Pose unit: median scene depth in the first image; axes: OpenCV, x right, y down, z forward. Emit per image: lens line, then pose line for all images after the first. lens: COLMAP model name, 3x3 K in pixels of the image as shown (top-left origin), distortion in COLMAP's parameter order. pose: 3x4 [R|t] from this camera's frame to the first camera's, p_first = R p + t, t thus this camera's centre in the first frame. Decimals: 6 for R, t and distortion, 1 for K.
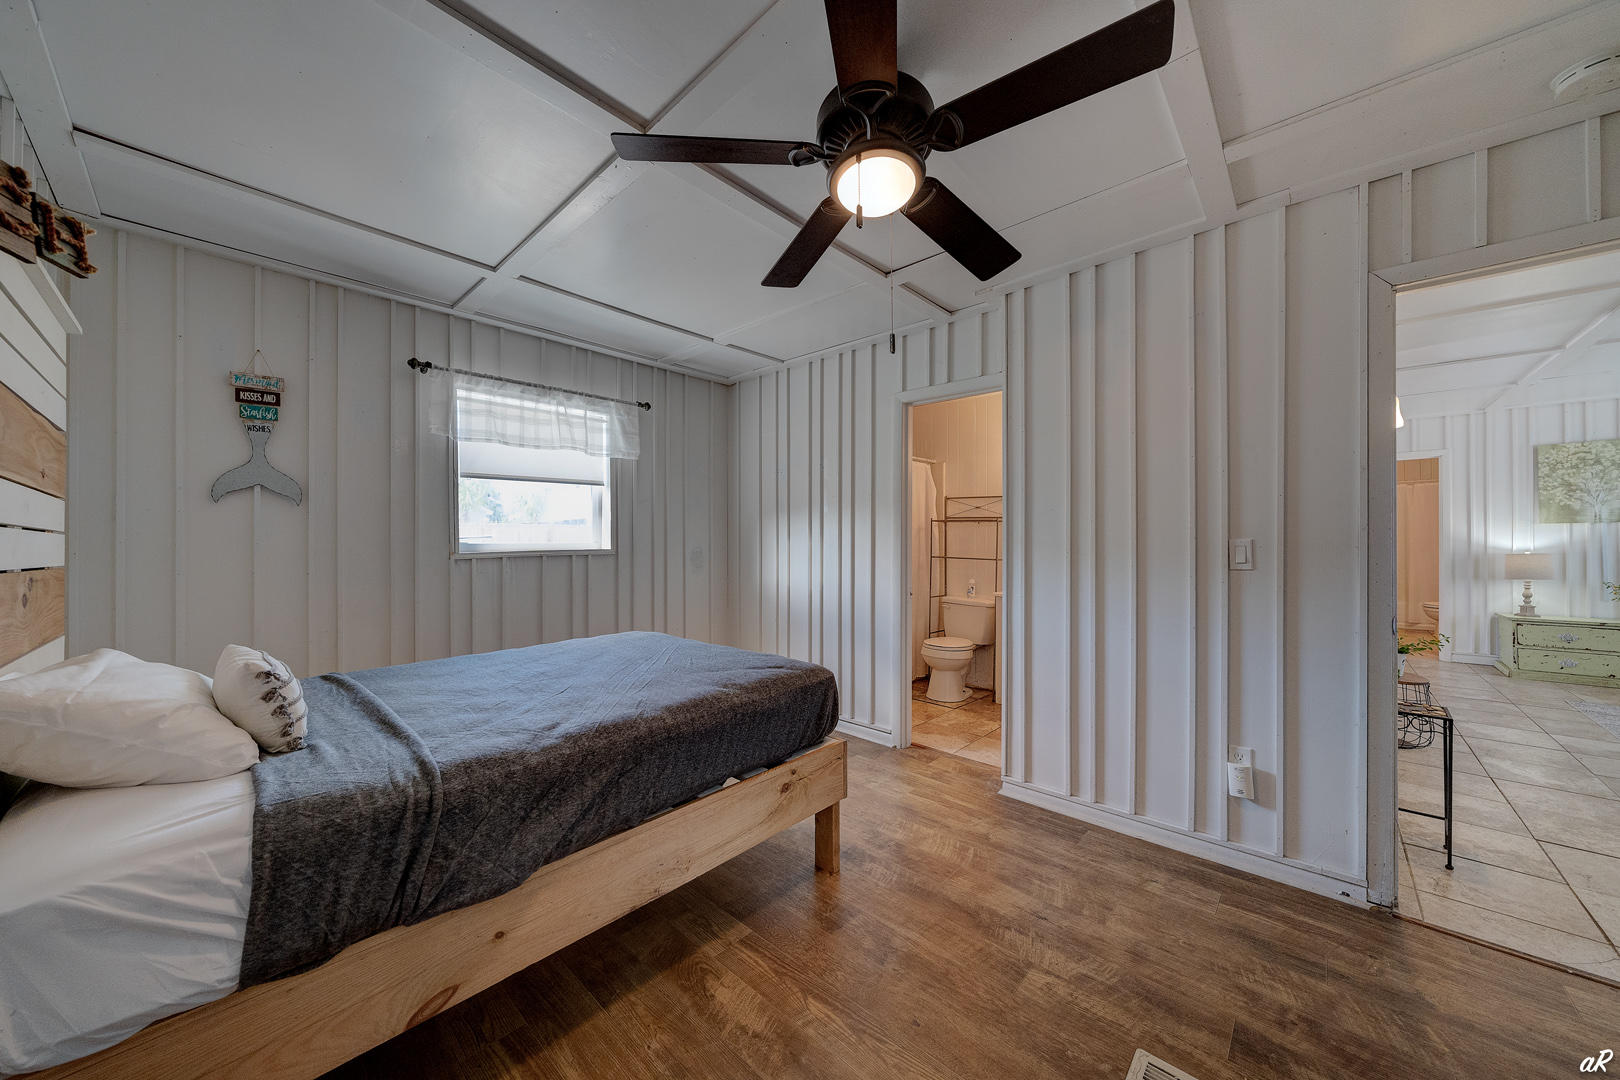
lens RADIAL K [[559.4, 0, 799.2], [0, 559.4, 539.6], [0, 0, 1]] dist [-0.004139, -0.000071]
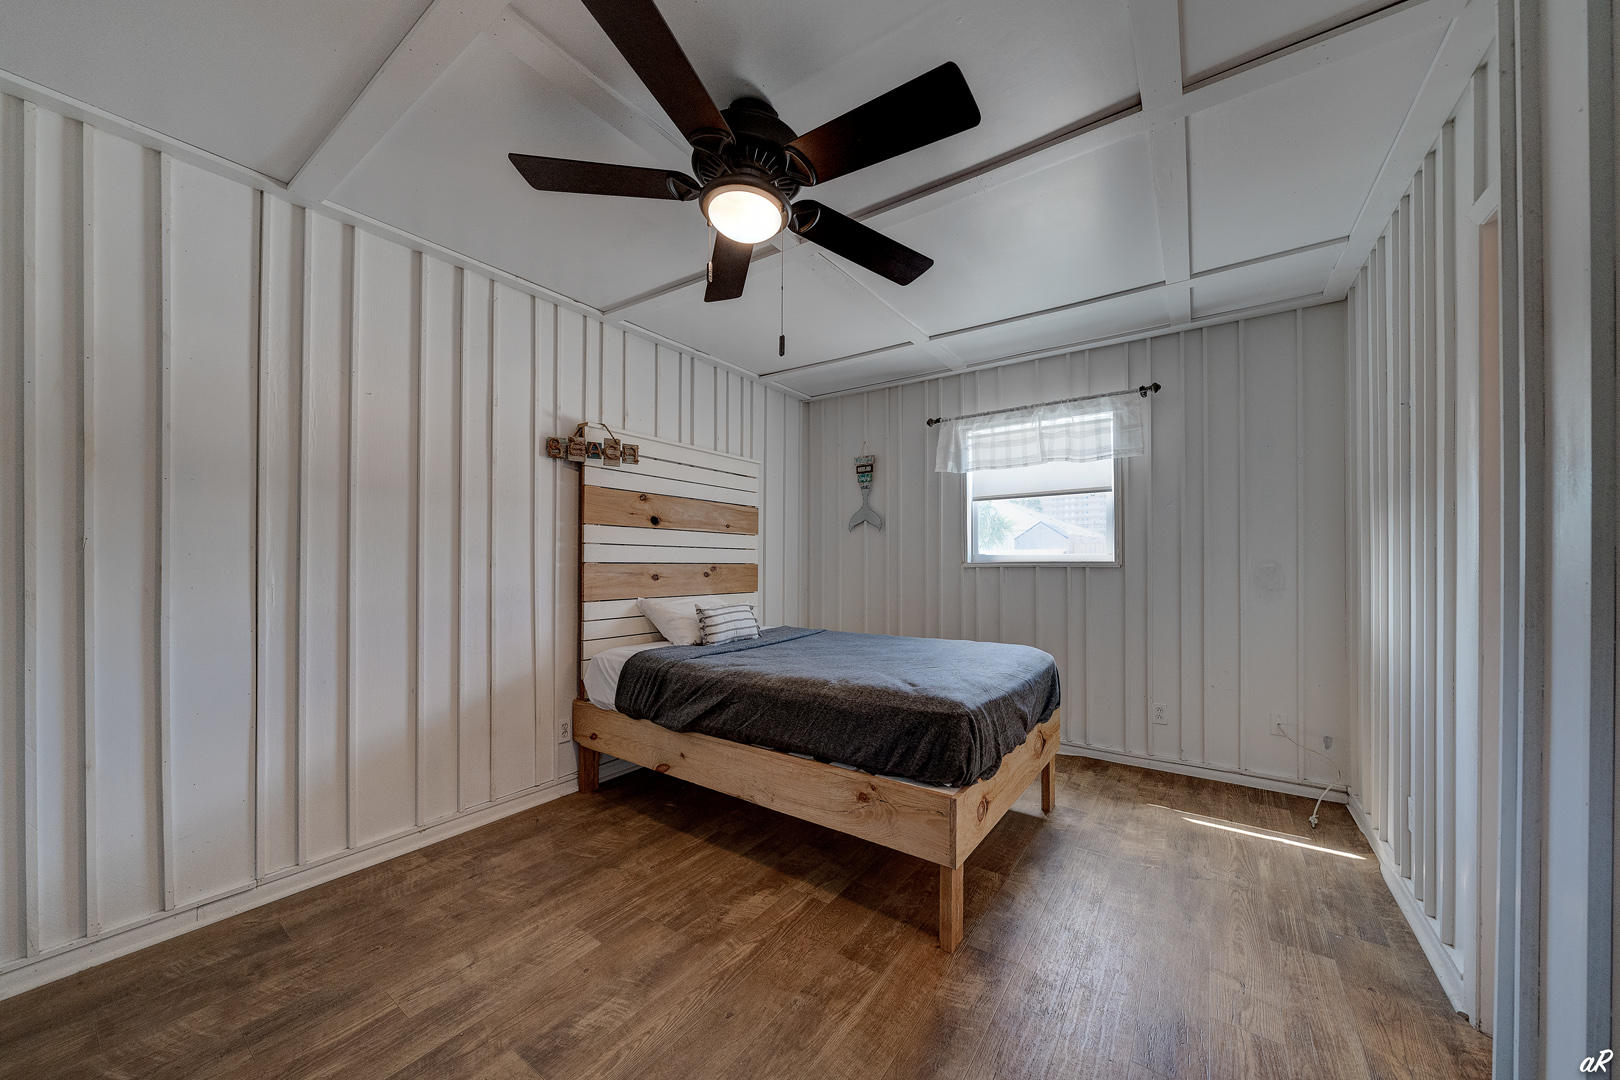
lens RADIAL K [[570.5, 0, 807.8], [0, 570.5, 556.2], [0, 0, 1]] dist [-0.001486, -0.000040]
pose [[0.138662, 0.001984, -0.990338, 0.774810], [0.002169, 0.999995, 0.002307, 0.008646], [0.990337, -0.002468, 0.138657, 0.607310]]
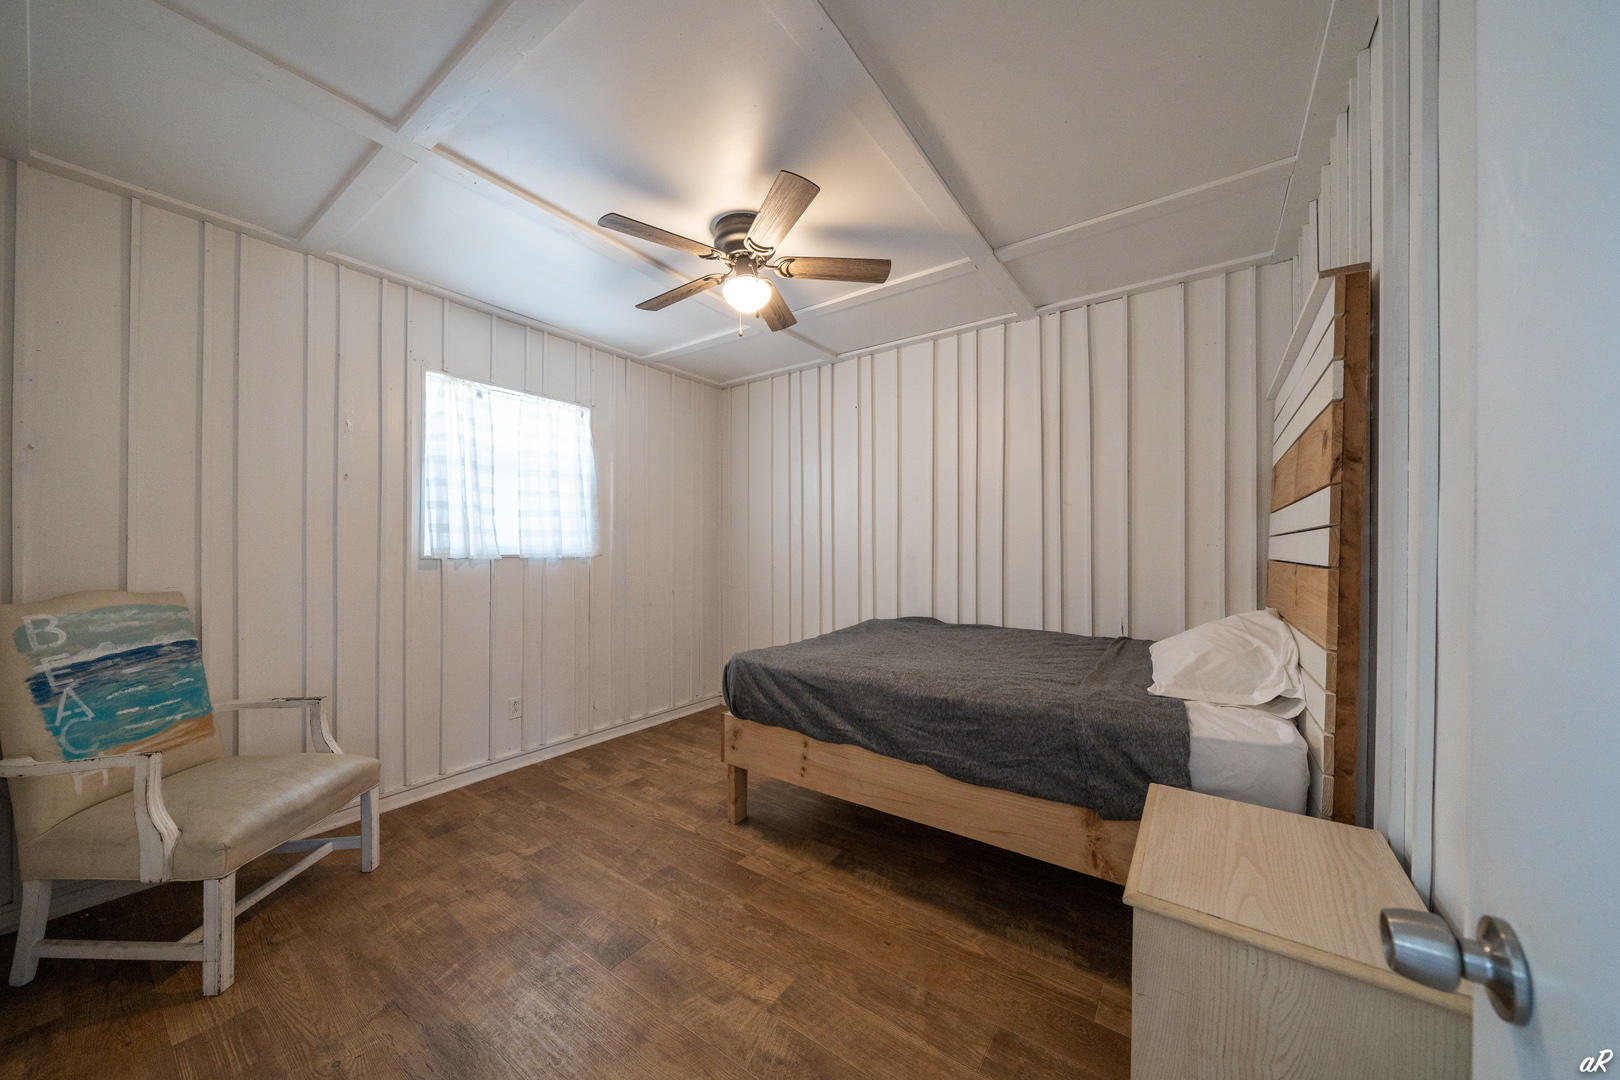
lens RADIAL K [[562.6, 0, 808.4], [0, 562.6, 545.8], [0, 0, 1]] dist [-0.004668, -0.000051]
pose [[-0.990942, 0.004454, -0.134214, -0.059691], [0.005036, 0.999979, -0.004000, 0.007589], [0.134193, -0.004640, -0.990944, 1.695824]]
